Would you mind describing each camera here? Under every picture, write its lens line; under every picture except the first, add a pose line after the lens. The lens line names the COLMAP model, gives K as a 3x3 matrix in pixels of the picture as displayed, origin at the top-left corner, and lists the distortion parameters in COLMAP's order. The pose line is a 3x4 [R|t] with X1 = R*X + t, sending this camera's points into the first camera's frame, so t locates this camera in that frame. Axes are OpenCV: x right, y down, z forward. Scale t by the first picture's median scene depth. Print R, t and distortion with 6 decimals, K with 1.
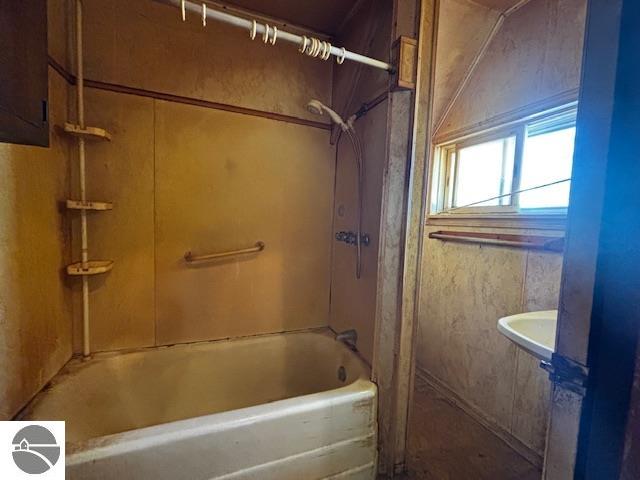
lens RADIAL K [[276.8, 0, 325.3], [0, 276.8, 239.6], [0, 0, 1]] dist [-0.003532, 0.000640]
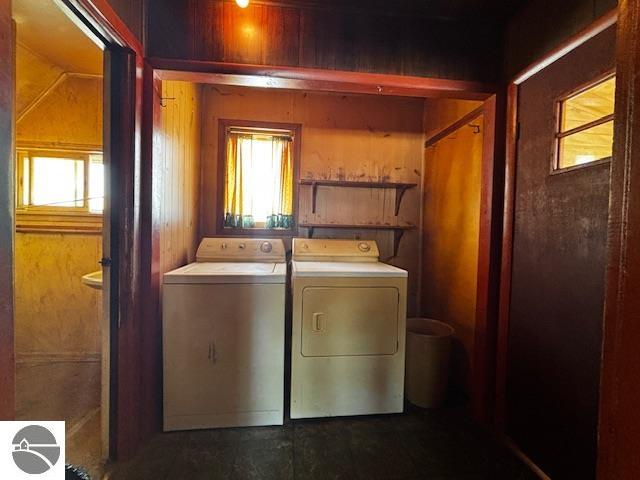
lens RADIAL K [[276.8, 0, 323.2], [0, 276.8, 236.3], [0, 0, 1]] dist [-0.003532, 0.000640]
pose [[0.265706, -0.060262, 0.962169, -0.401710], [0.051099, 0.997522, 0.048365, 0.028677], [-0.962699, 0.036315, 0.268127, -0.597159]]
